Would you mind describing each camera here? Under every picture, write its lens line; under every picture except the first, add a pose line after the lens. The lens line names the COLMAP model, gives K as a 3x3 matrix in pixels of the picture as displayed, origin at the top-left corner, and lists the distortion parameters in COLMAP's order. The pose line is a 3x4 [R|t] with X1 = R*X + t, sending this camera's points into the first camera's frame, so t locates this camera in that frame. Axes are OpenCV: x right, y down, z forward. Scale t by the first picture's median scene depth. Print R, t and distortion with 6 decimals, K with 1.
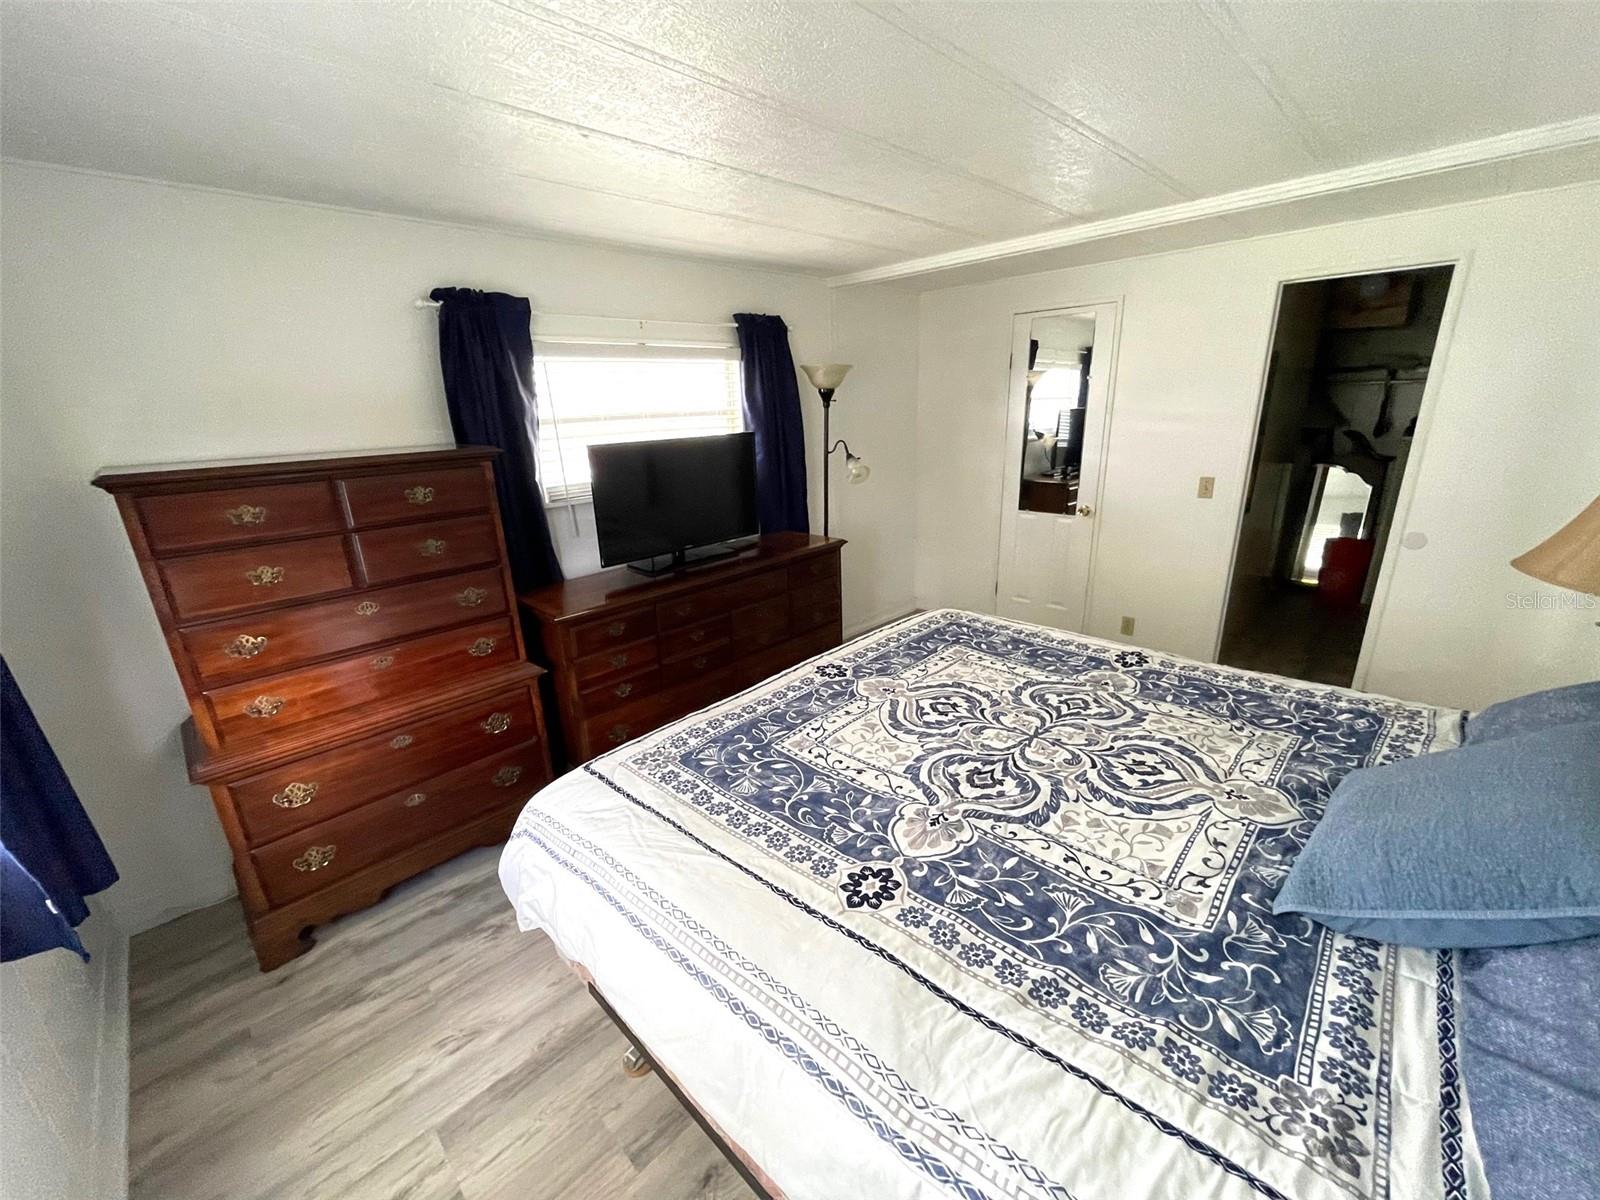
lens RADIAL K [[646.4, 0, 800.8], [0, 646.4, 607.6], [0, 0, 1]] dist [-0.001573, -0.000359]
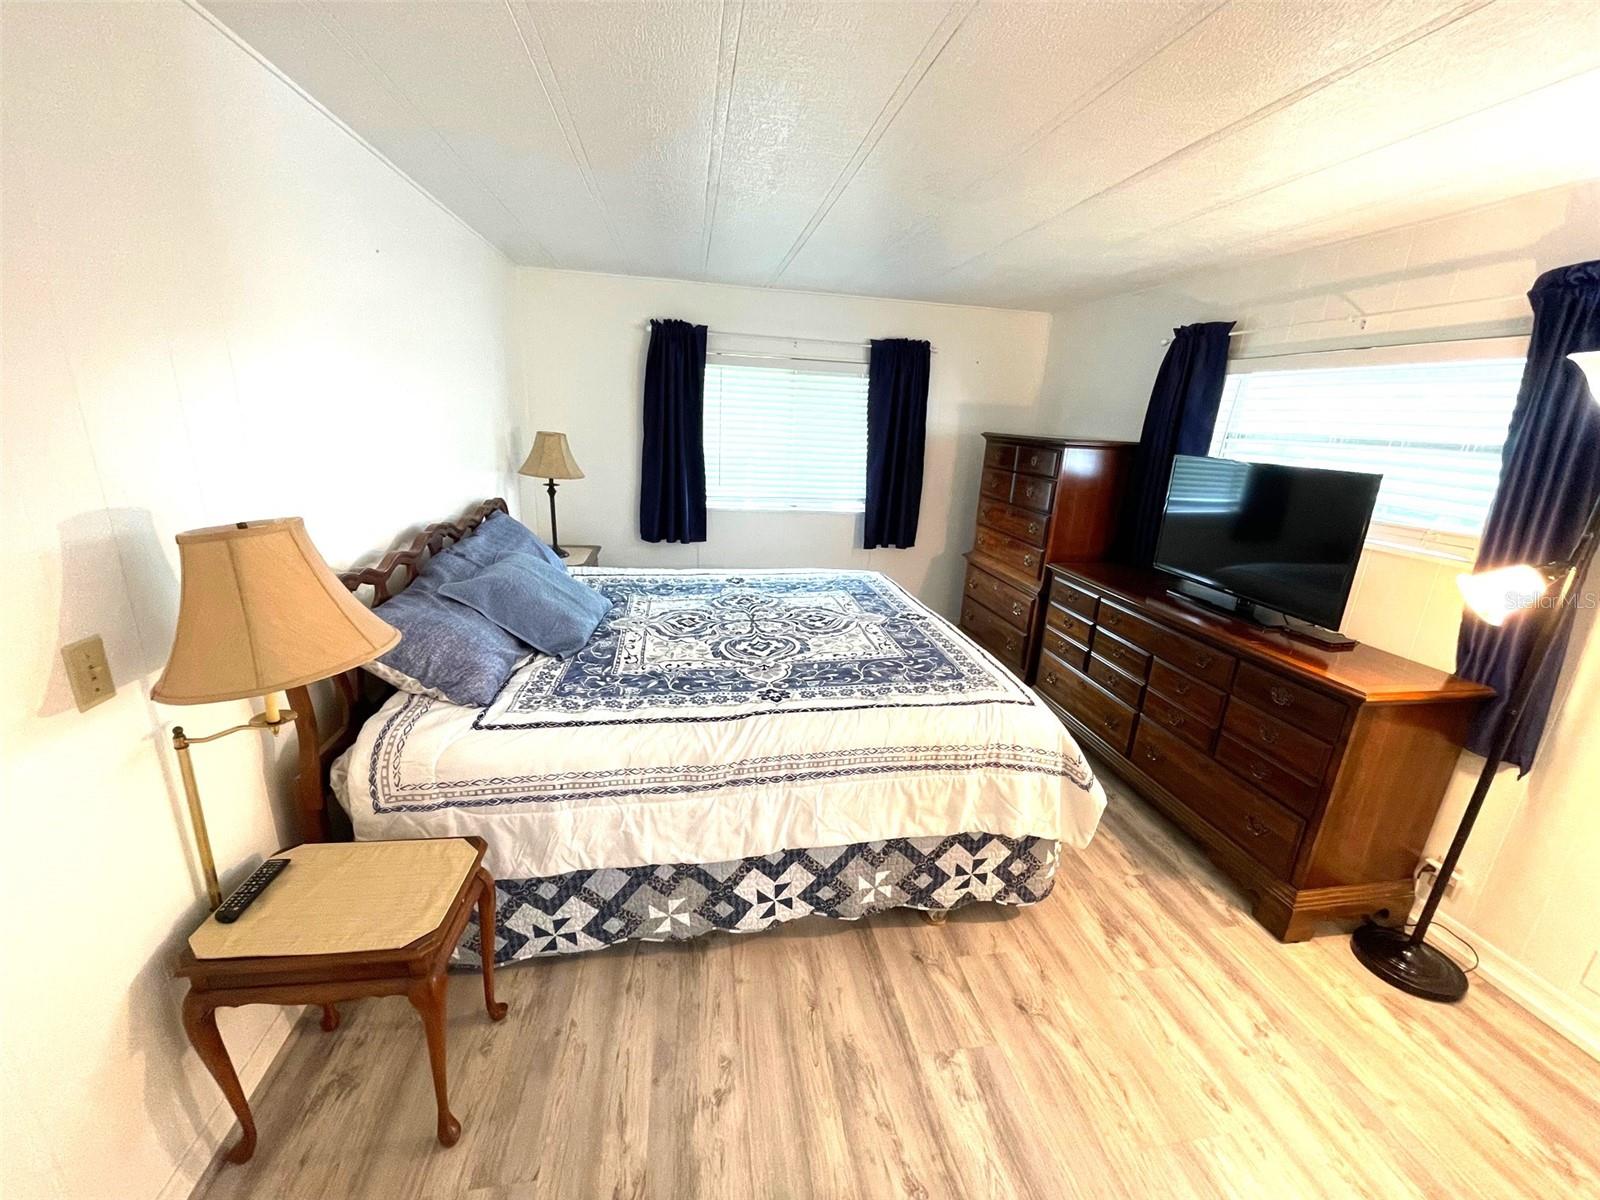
lens RADIAL K [[646.4, 0, 800.0], [0, 646.4, 602.3], [0, 0, 1]] dist [-0.001573, -0.000359]
pose [[-0.575608, 0.241823, -0.781151, 1.216302], [-0.281273, 0.838431, 0.466817, -0.479715], [0.767829, 0.488420, -0.414589, 1.397082]]
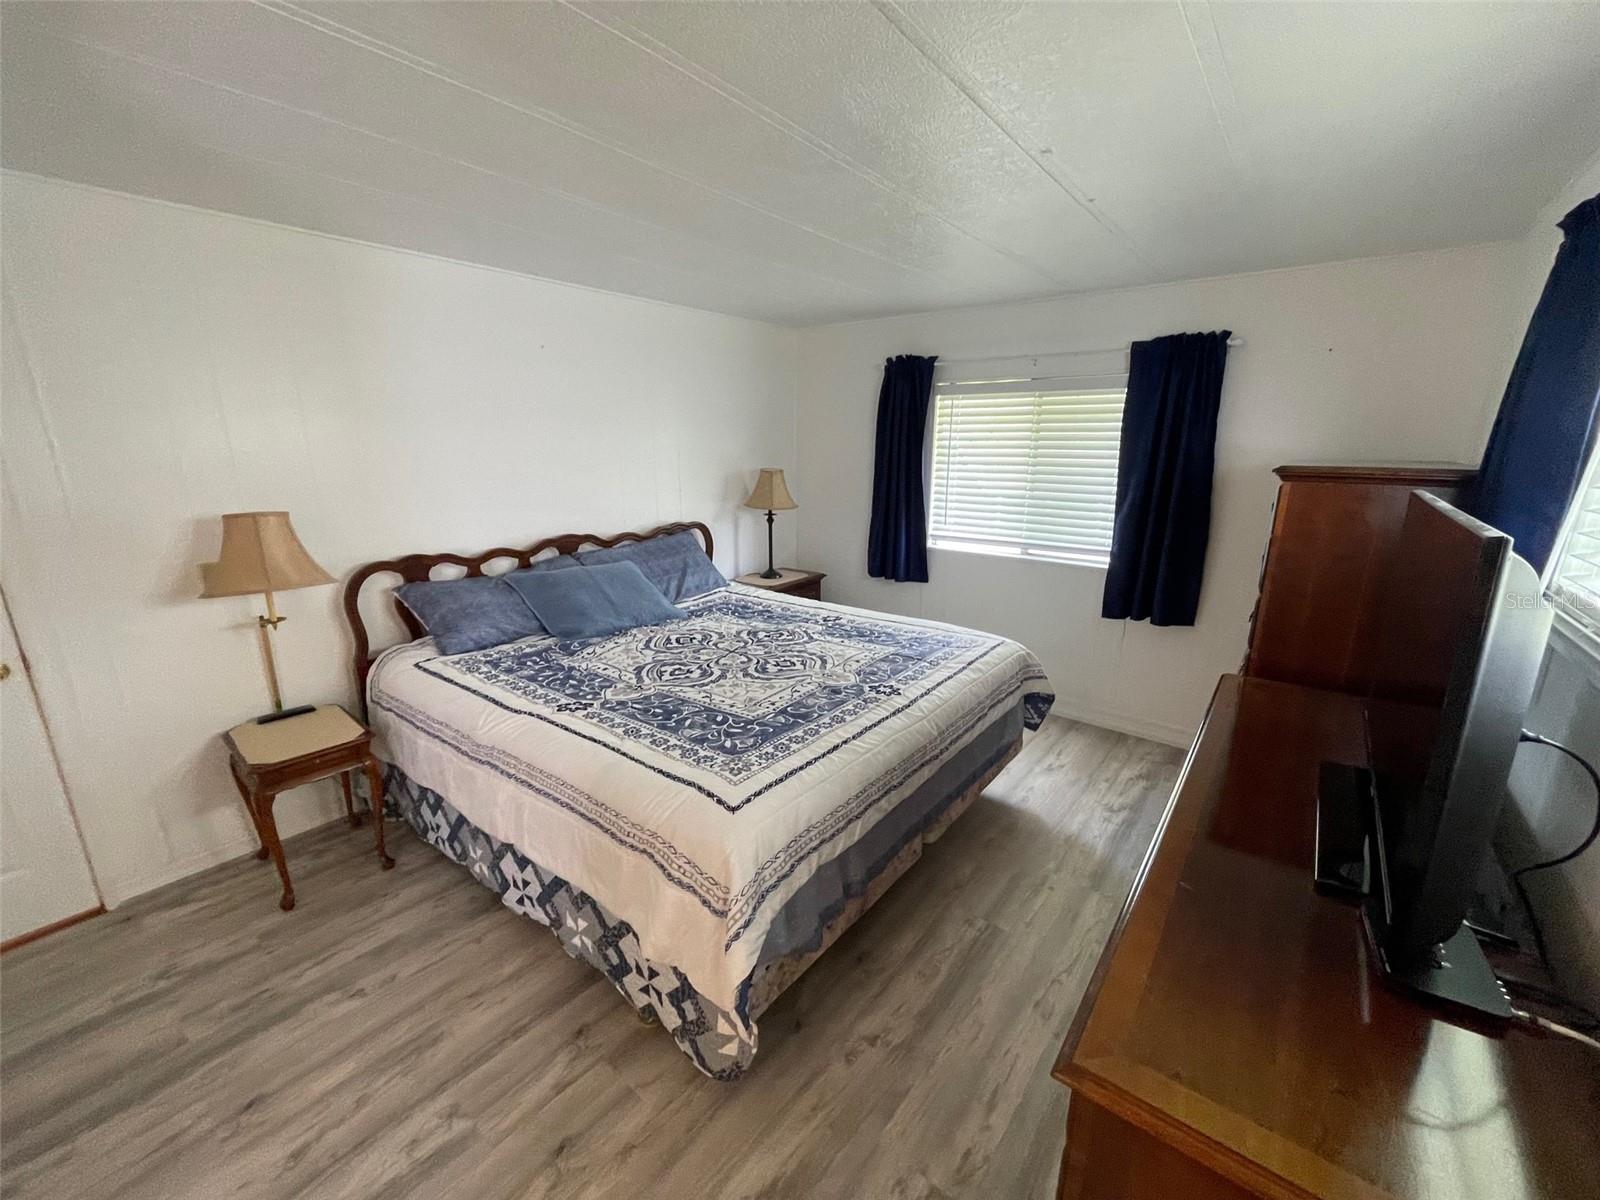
lens RADIAL K [[646.4, 0, 805.1], [0, 646.4, 603.8], [0, 0, 1]] dist [-0.001573, -0.000359]
pose [[-0.992593, 0.062964, -0.103902, 0.279473], [-0.002944, 0.842505, 0.538680, -0.585567], [0.121455, 0.534996, -0.836079, 1.830927]]
